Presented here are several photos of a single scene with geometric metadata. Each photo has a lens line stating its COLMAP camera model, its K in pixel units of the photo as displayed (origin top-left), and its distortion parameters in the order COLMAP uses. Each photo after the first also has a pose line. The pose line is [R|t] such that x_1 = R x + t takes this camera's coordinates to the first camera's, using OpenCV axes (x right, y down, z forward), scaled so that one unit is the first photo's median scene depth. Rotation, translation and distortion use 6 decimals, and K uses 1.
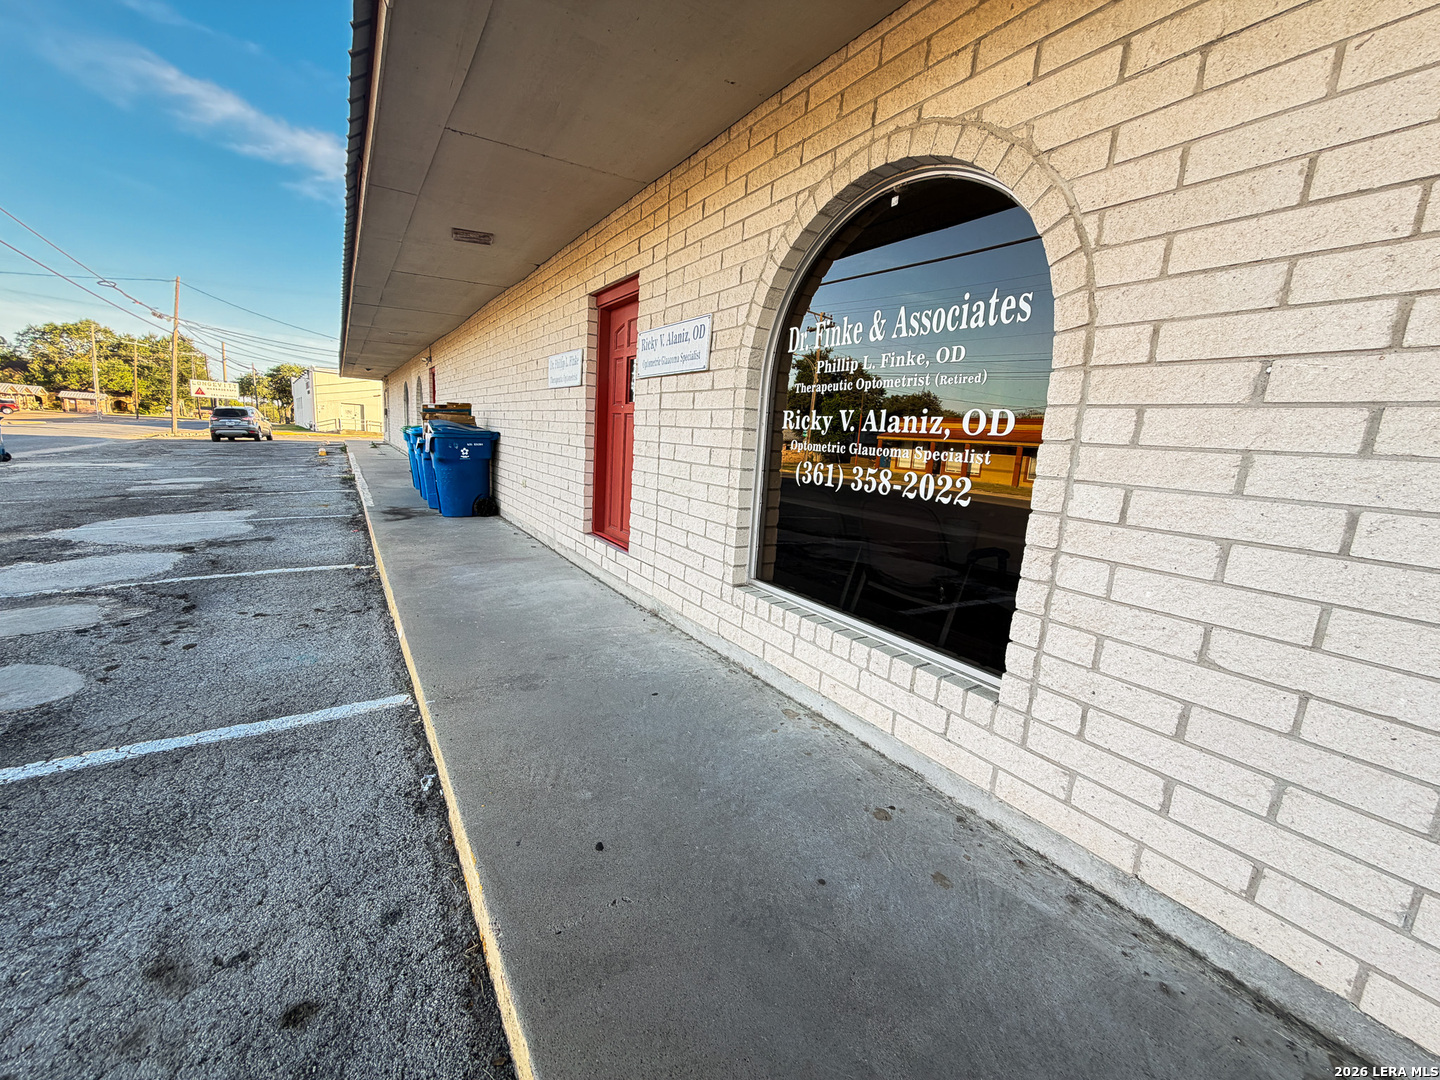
lens RADIAL K [[569.4, 0, 725.0], [0, 569.4, 544.6], [0, 0, 1]] dist [0.002493, -0.000919]
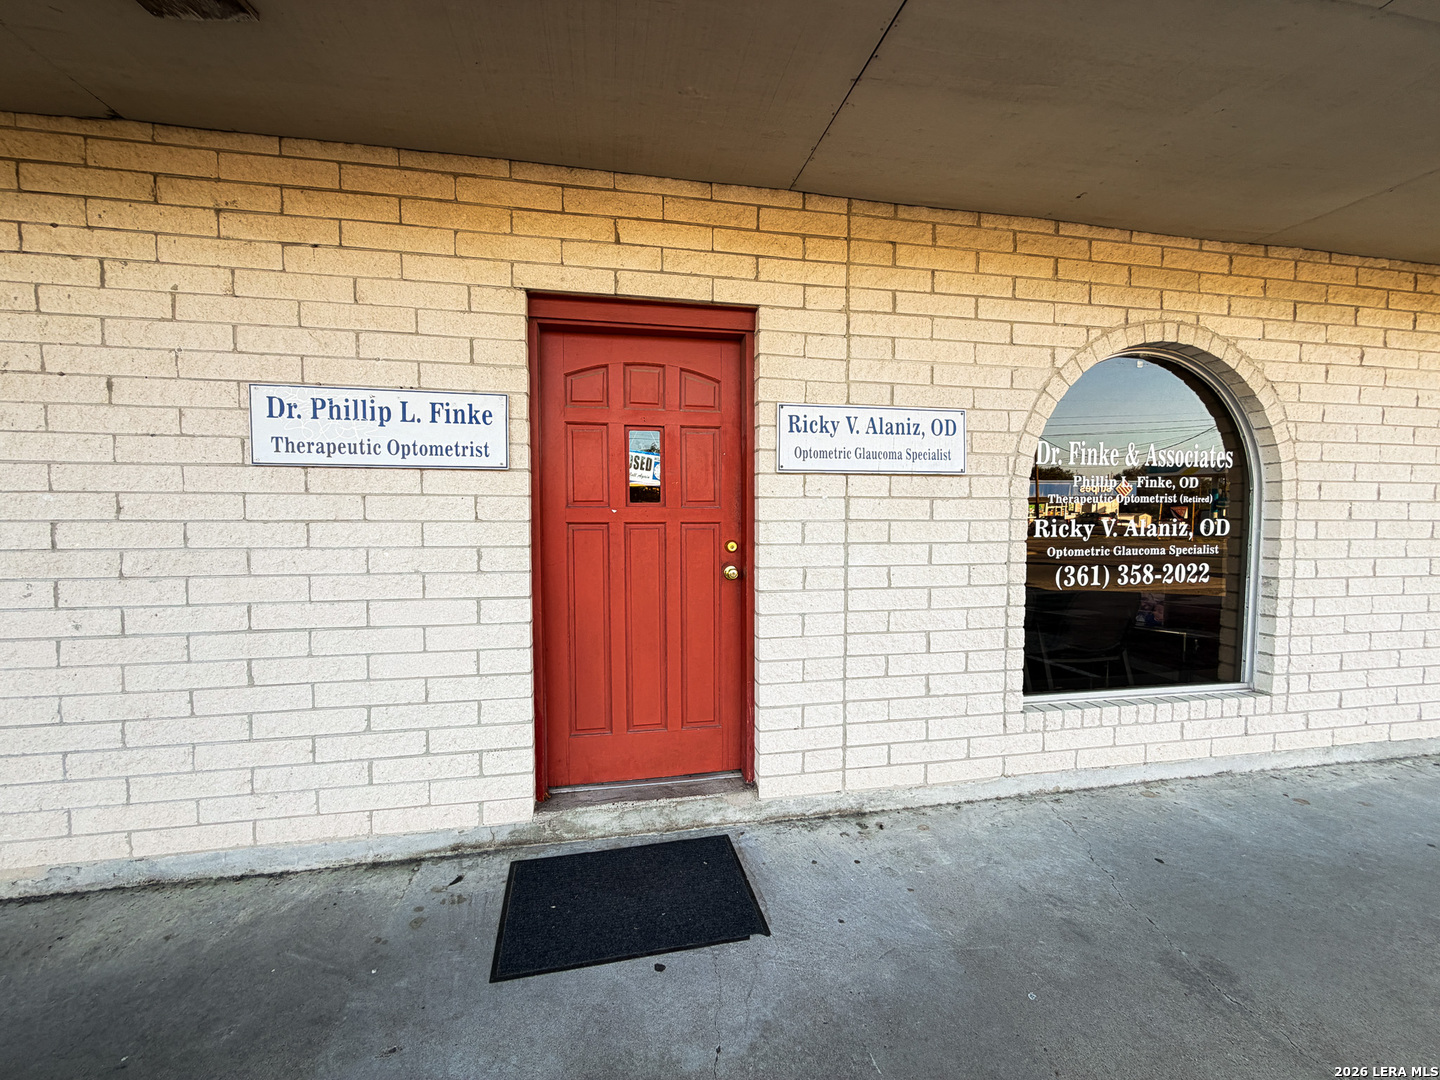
lens RADIAL K [[519.5, 0, 724.8], [0, 519.5, 539.4], [0, 0, 1]] dist [-0.008635, -0.000183]
pose [[0.414756, -0.111942, 0.903021, -1.111759], [0.191783, 0.980865, 0.033506, -0.392128], [-0.889492, 0.159287, 0.428288, 1.282271]]
